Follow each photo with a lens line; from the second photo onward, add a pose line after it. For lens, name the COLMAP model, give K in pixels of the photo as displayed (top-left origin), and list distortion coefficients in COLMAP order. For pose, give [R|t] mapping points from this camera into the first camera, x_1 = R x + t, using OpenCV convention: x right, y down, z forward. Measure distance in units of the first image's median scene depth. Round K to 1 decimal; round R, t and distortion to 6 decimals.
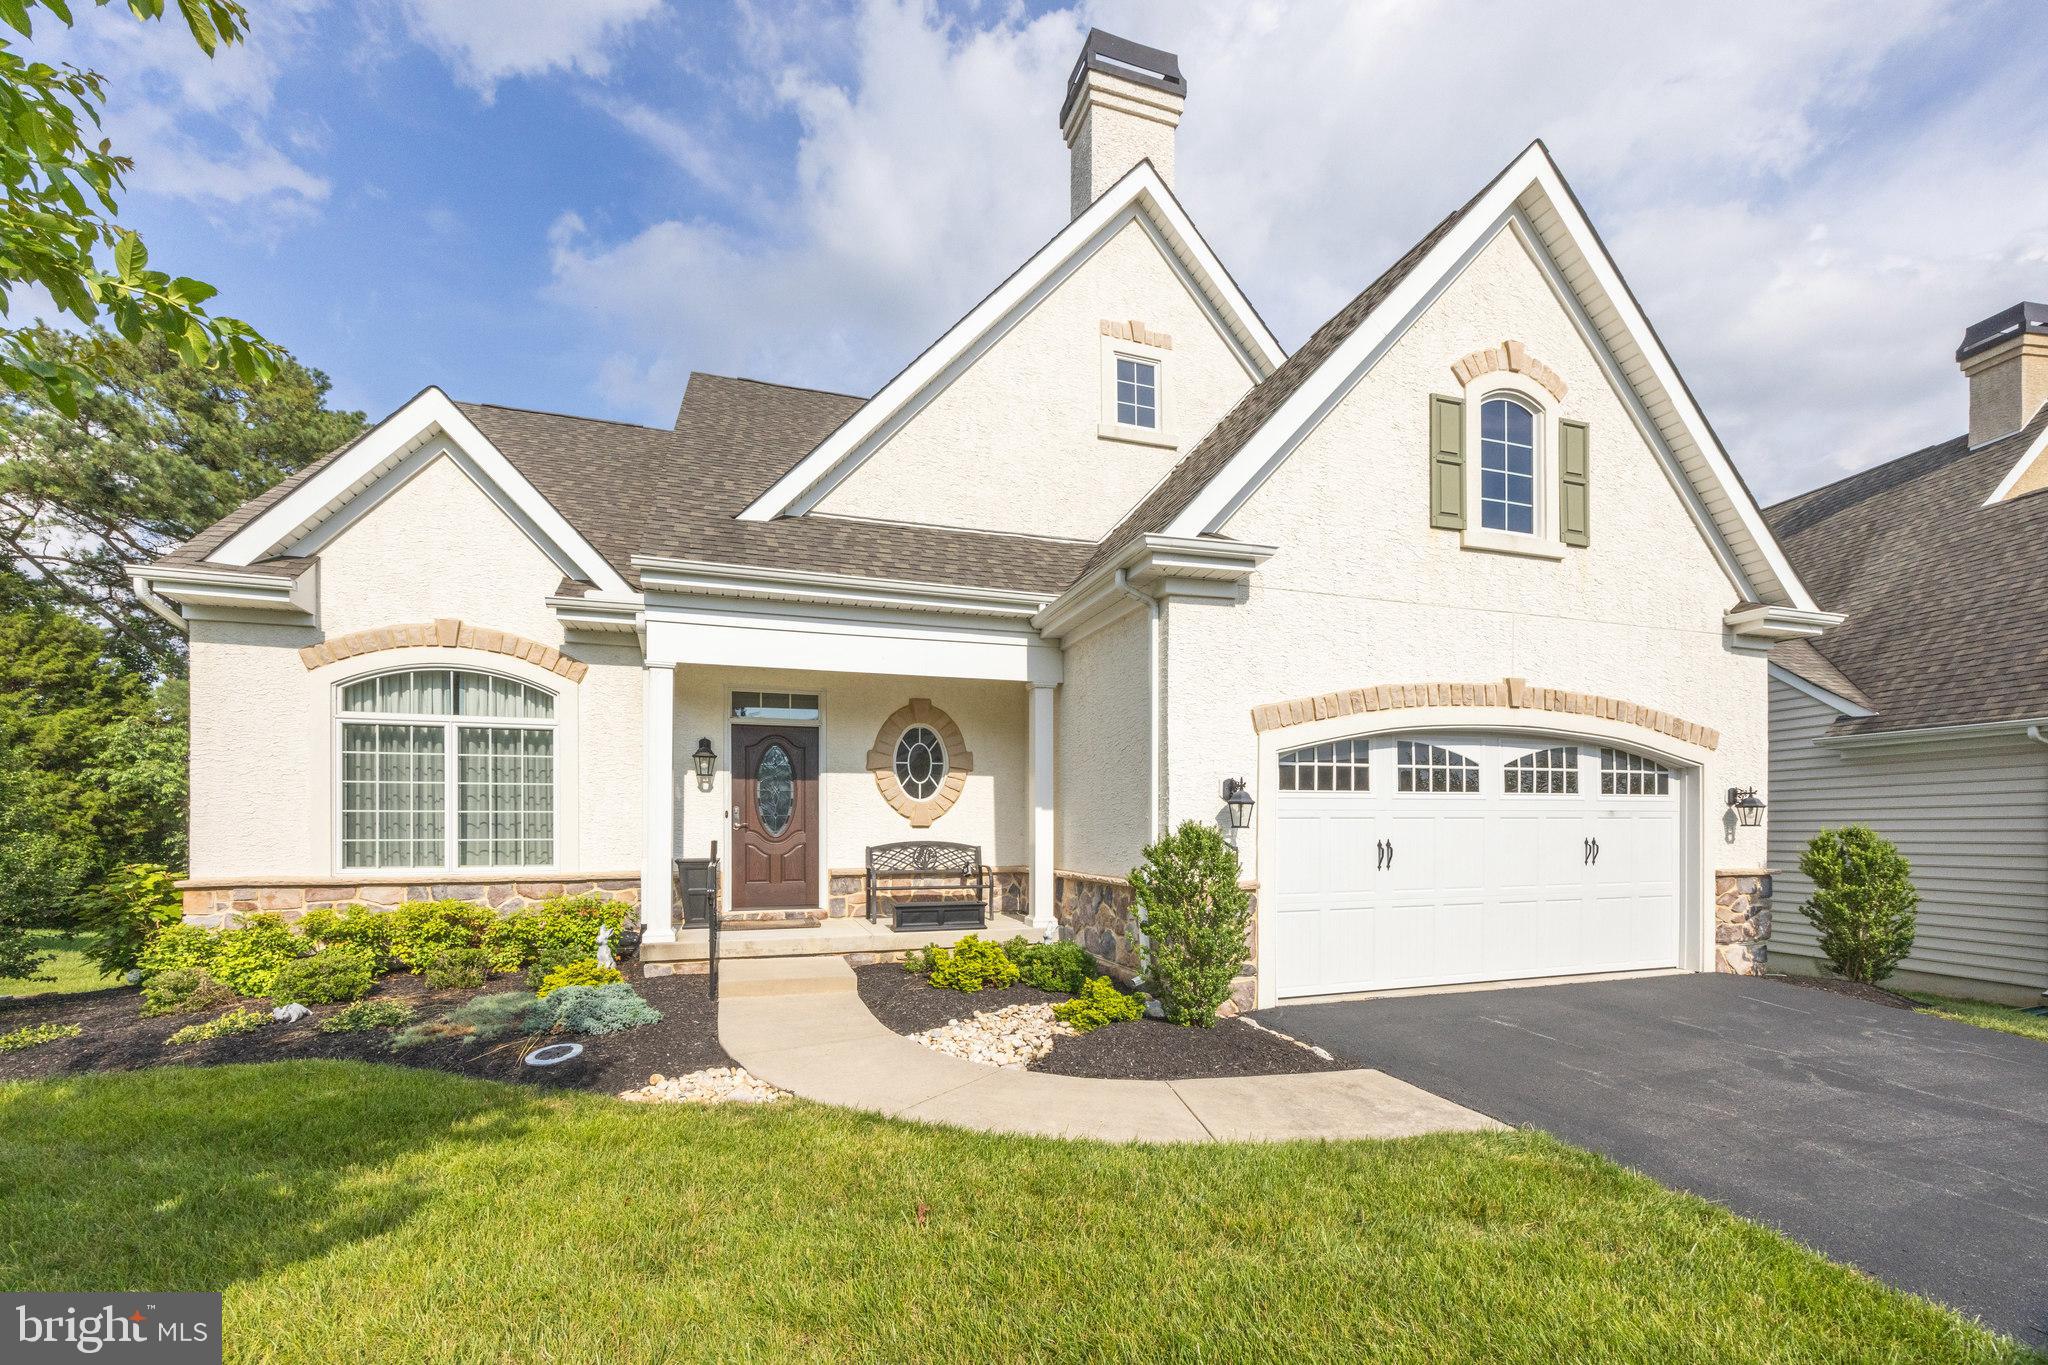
lens RADIAL K [[816.5, 0, 1098.0], [0, 816.5, 801.3], [0, 0, 1]] dist [-0.000019, -0.000627]
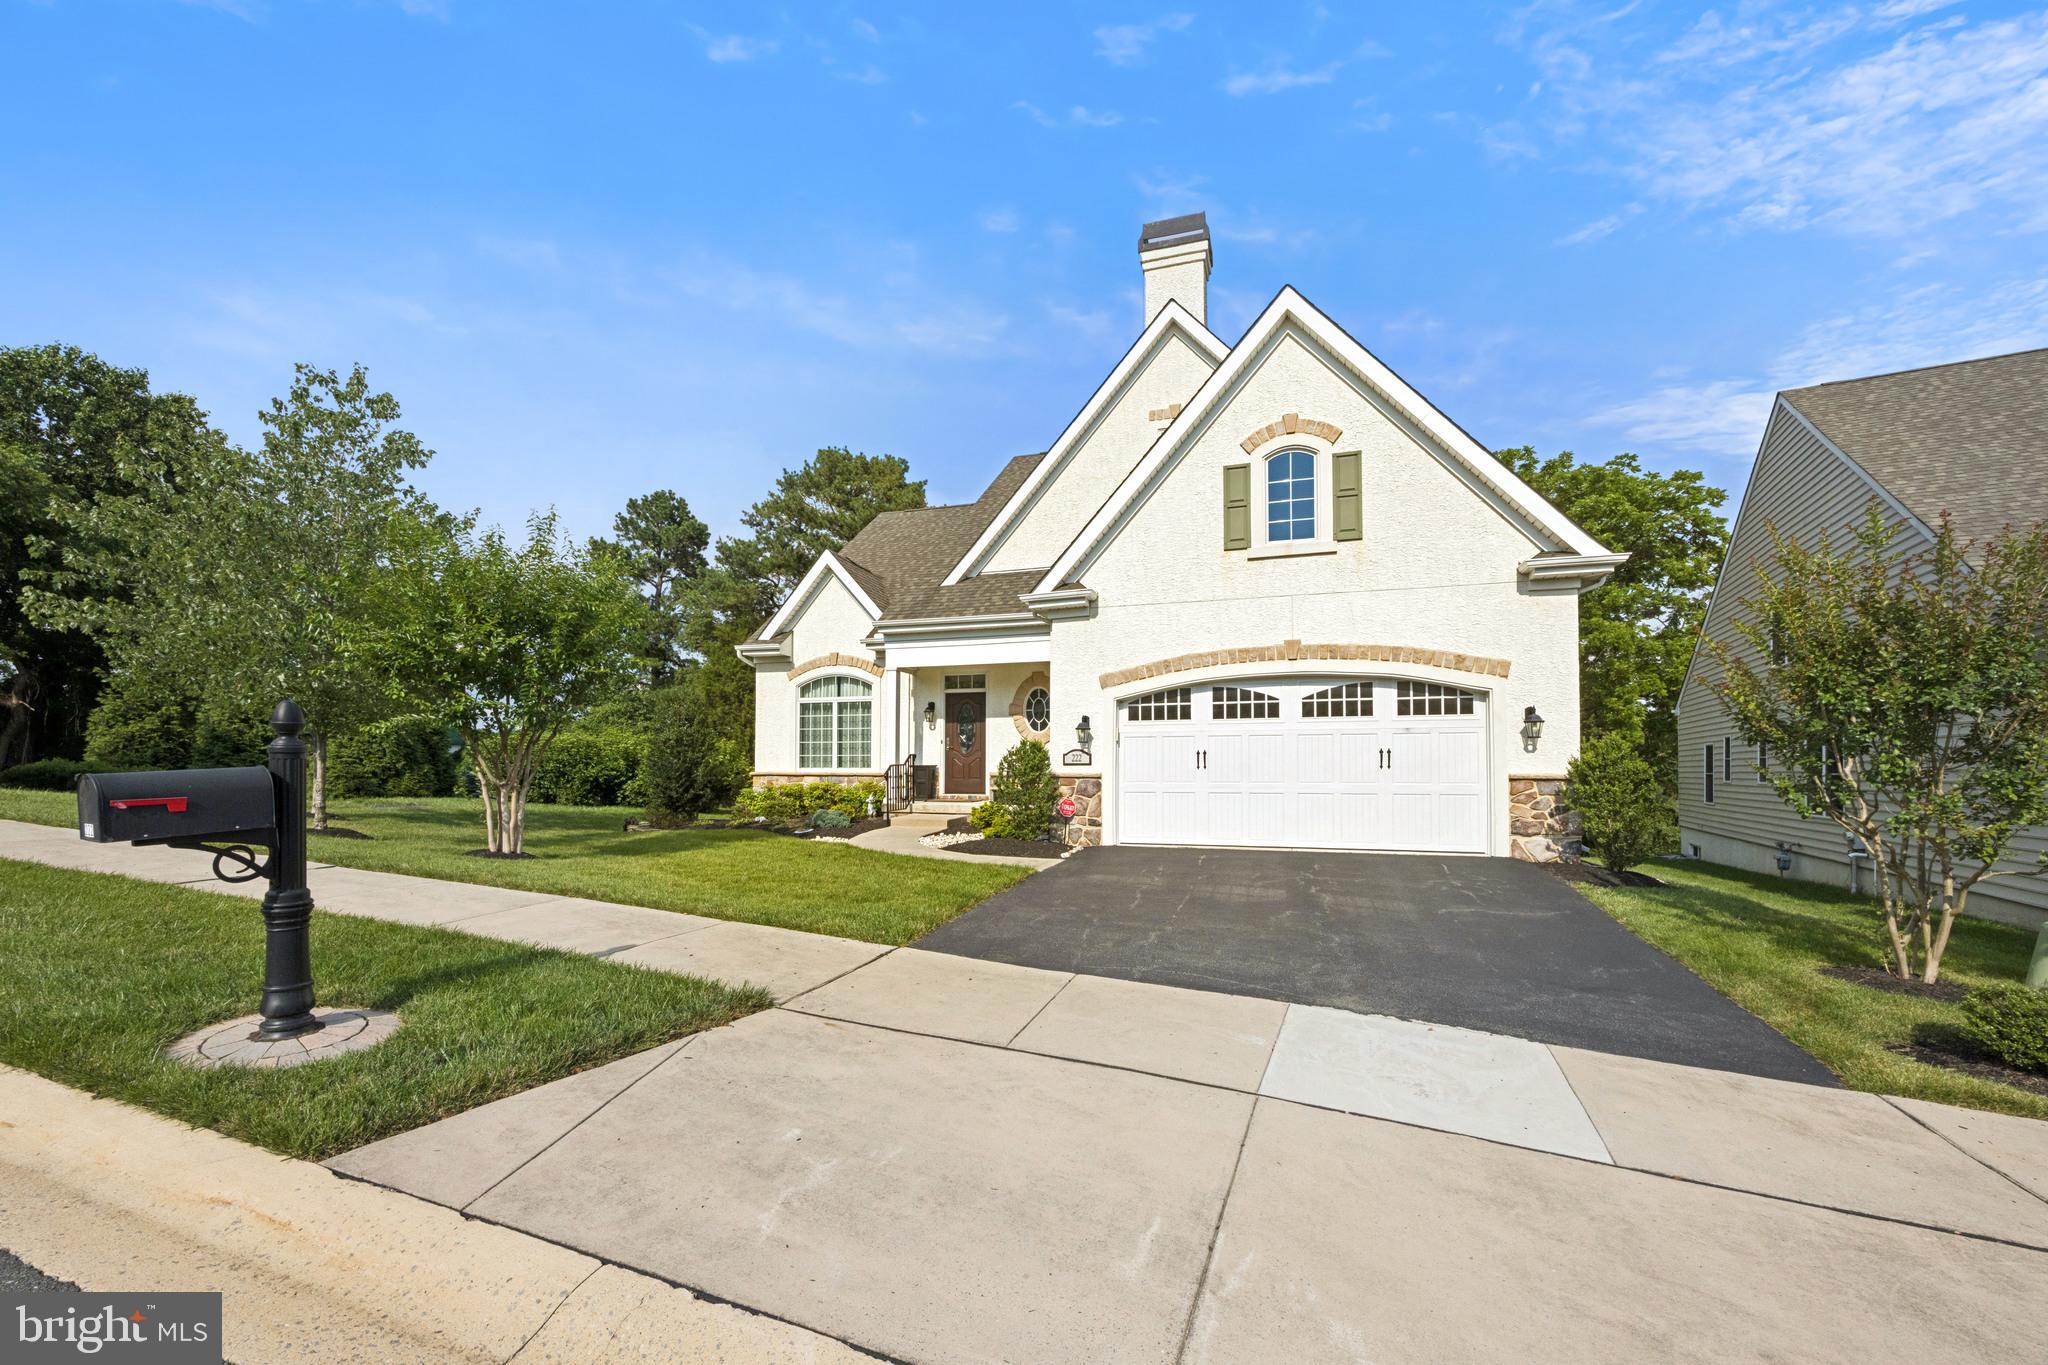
lens RADIAL K [[774.2, 0, 1018.3], [0, 774.2, 699.4], [0, 0, 1]] dist [-0.000069, -0.000080]
pose [[0.807258, -0.047013, -0.588324, 0.829755], [0.018102, 0.998326, -0.054939, 0.021796], [0.589922, 0.033700, 0.806757, -0.371957]]
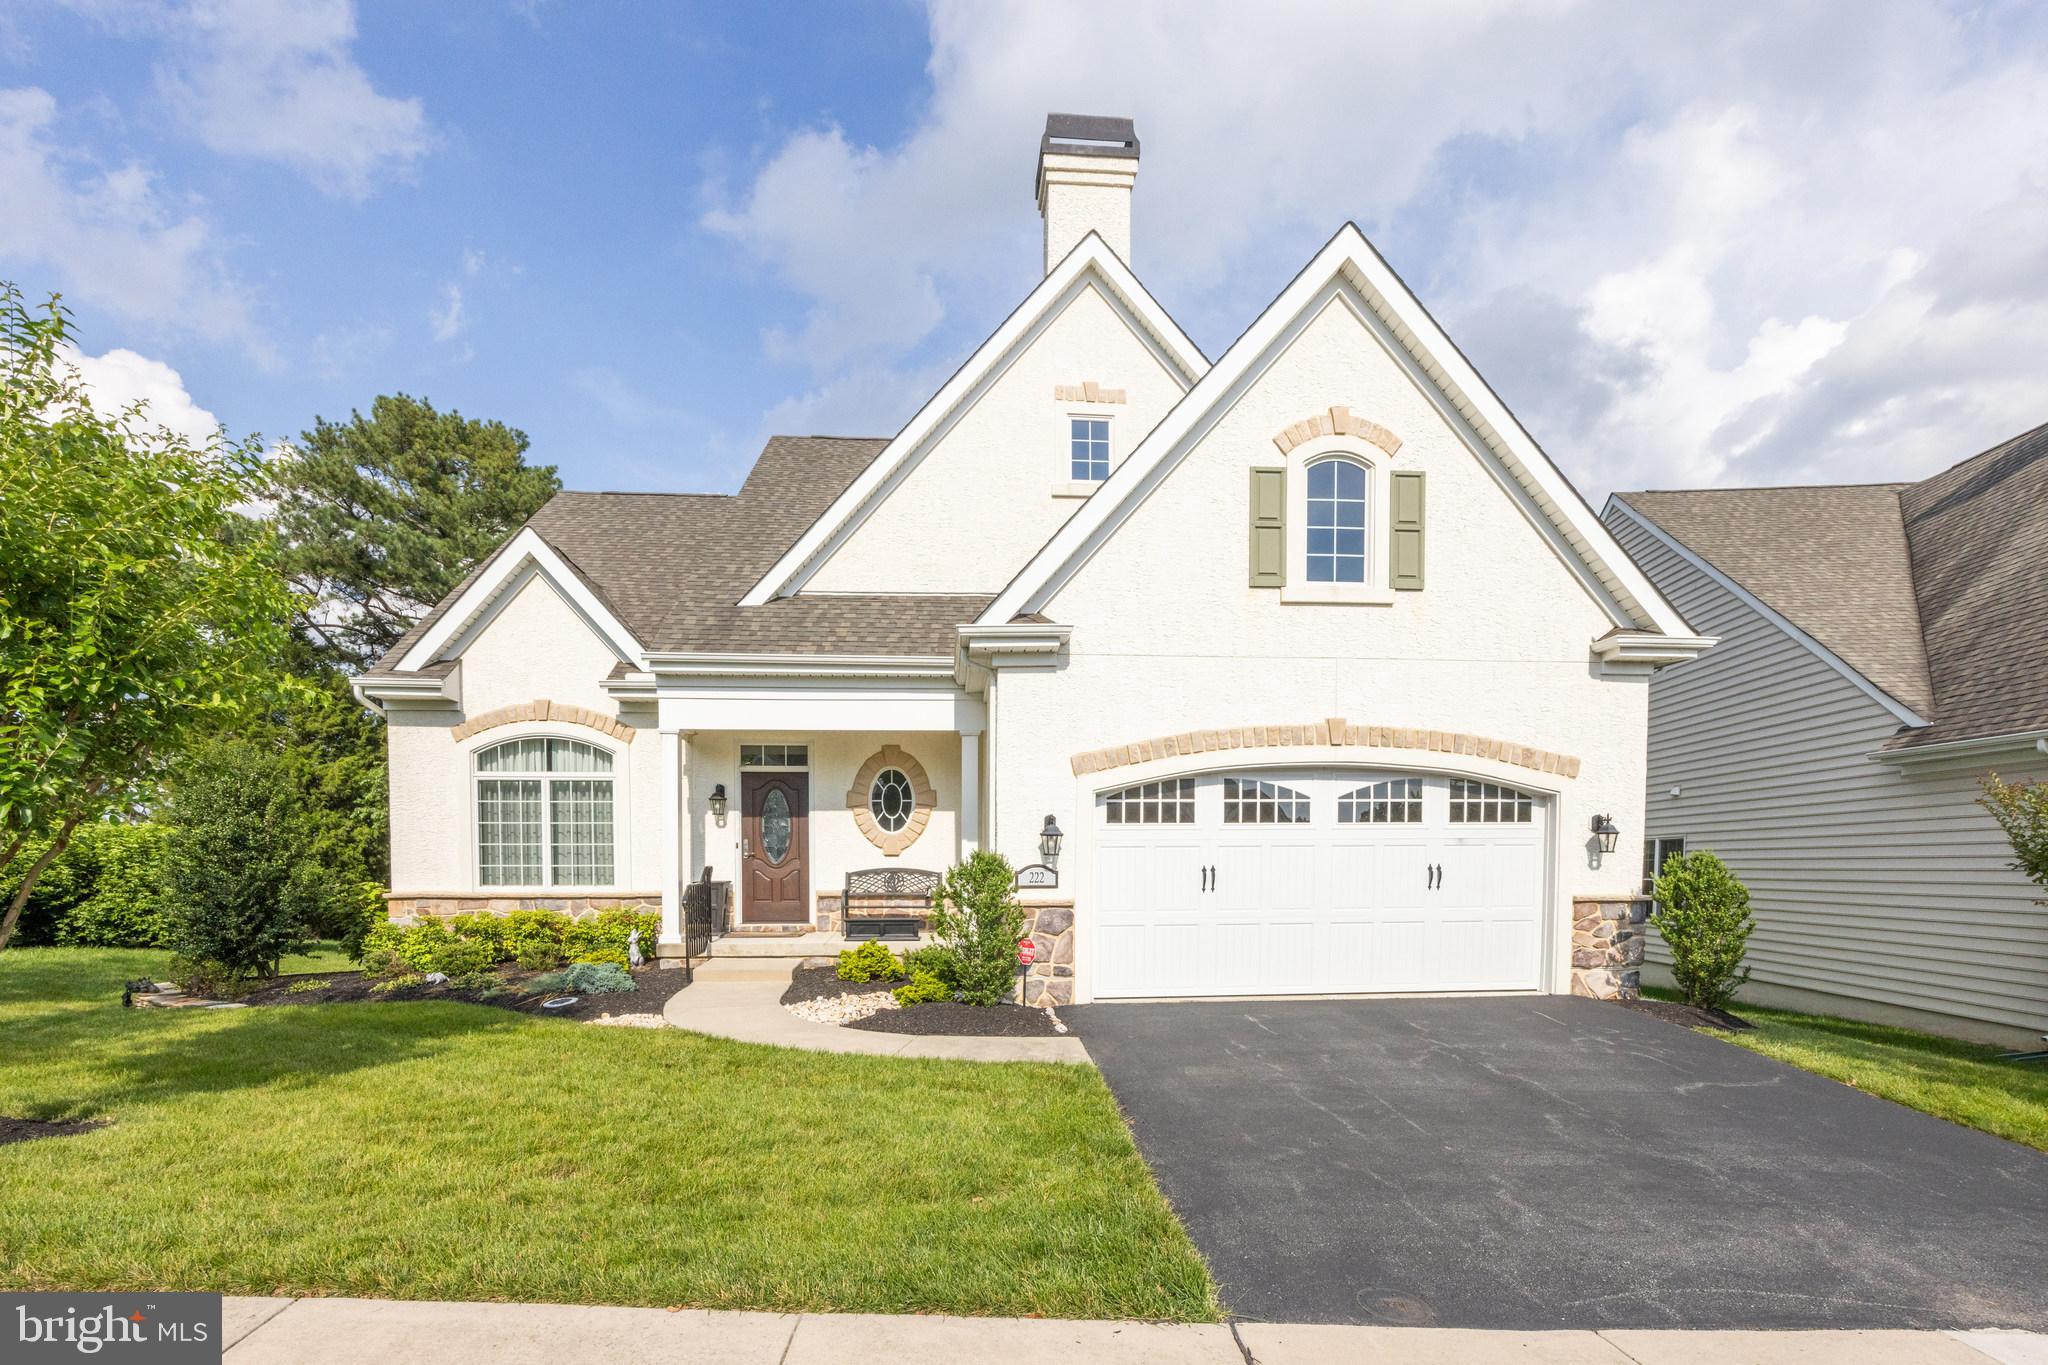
lens RADIAL K [[932.2, 0, 1054.4], [0, 932.2, 853.1], [0, 0, 1]] dist [-0.015961, 0.000381]
pose [[0.968984, -0.002615, -0.247110, 0.403871], [0.009443, 0.999606, 0.026451, -0.005732], [0.246944, -0.027964, 0.968626, -0.275741]]
